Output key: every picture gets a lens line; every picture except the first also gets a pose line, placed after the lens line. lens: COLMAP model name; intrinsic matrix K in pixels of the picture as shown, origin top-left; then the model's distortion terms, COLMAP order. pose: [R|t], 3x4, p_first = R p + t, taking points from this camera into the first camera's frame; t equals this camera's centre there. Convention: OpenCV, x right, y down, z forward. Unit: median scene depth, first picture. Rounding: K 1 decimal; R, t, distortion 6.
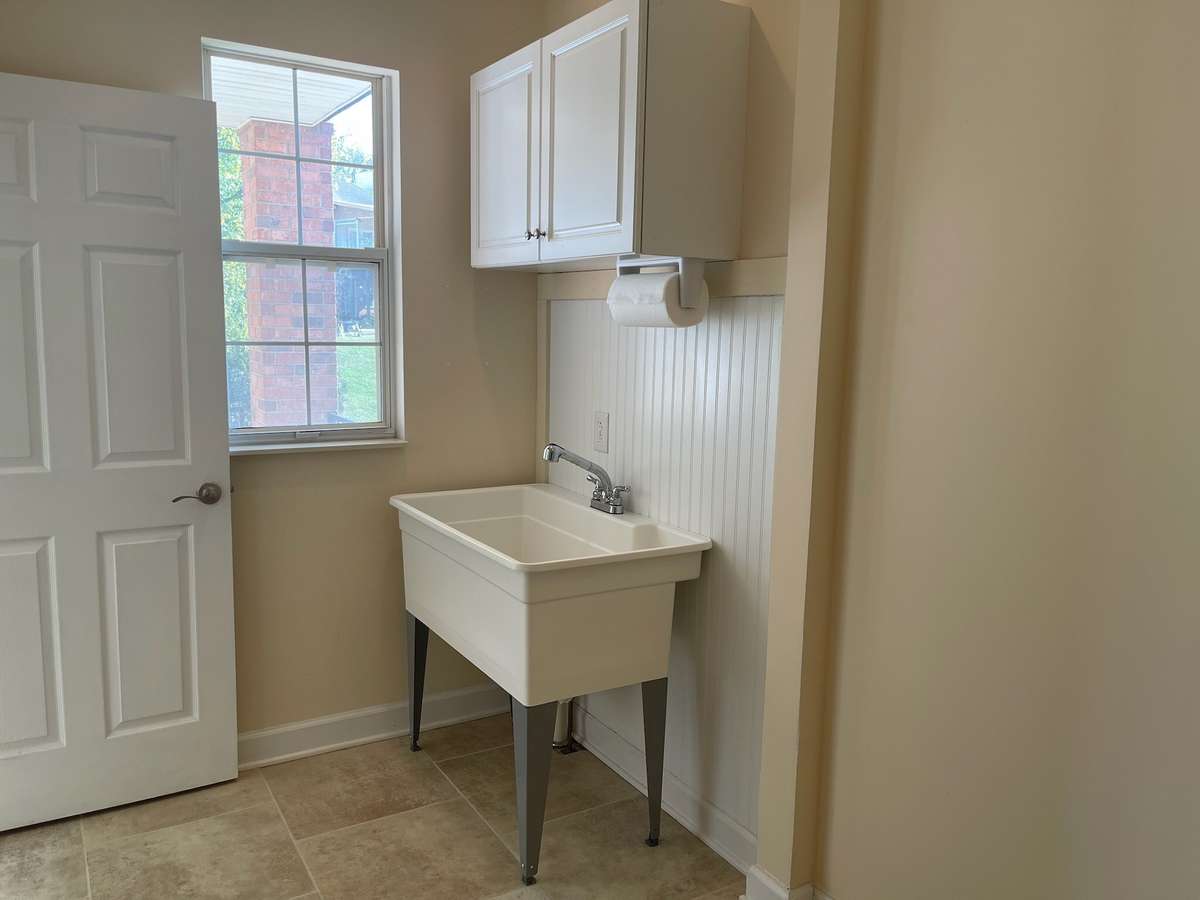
lens RADIAL K [[912.6, 0, 601.5], [0, 912.6, 450.3], [0, 0, 1]] dist [0.007882, 0.001452]
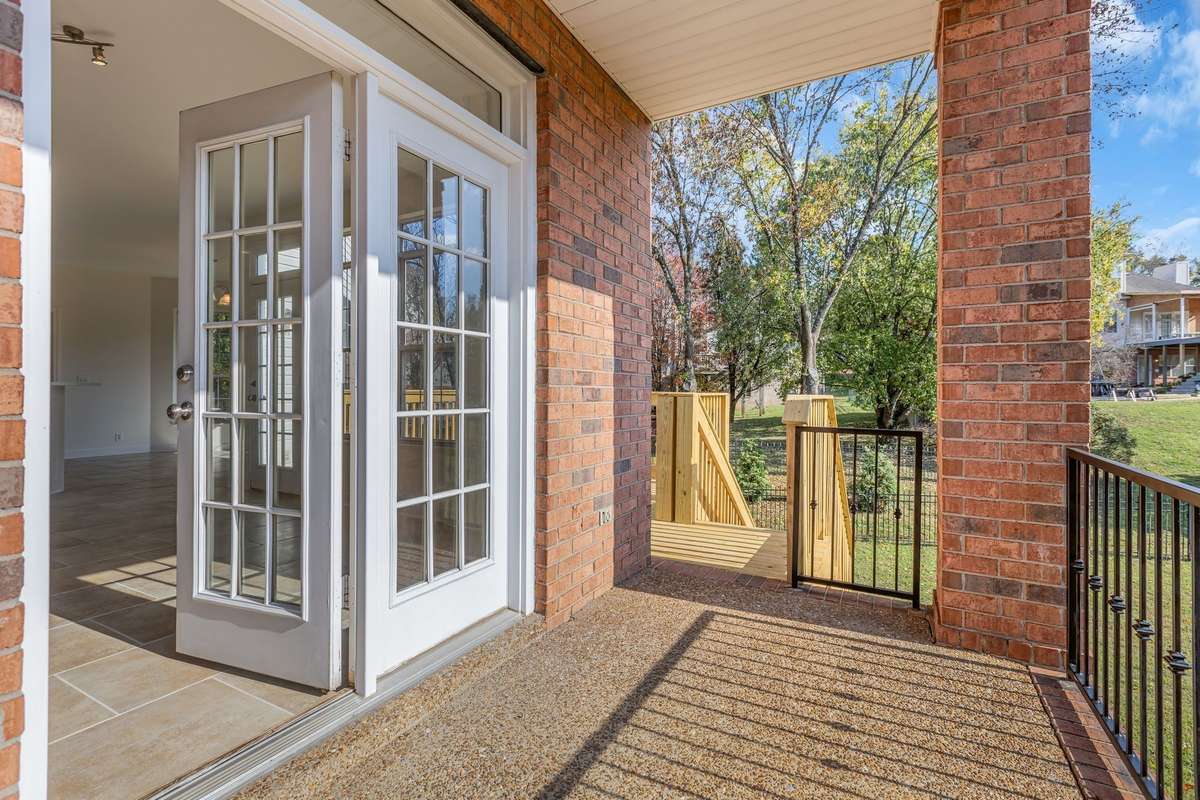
lens RADIAL K [[536.3, 0, 607.4], [0, 536.3, 395.9], [0, 0, 1]] dist [0.004022, -0.000616]
pose [[0.497590, -0.011042, -0.867342, -0.039530], [-0.111905, 0.990746, -0.076812, -0.003687], [0.860164, 0.135281, 0.491750, 0.153756]]
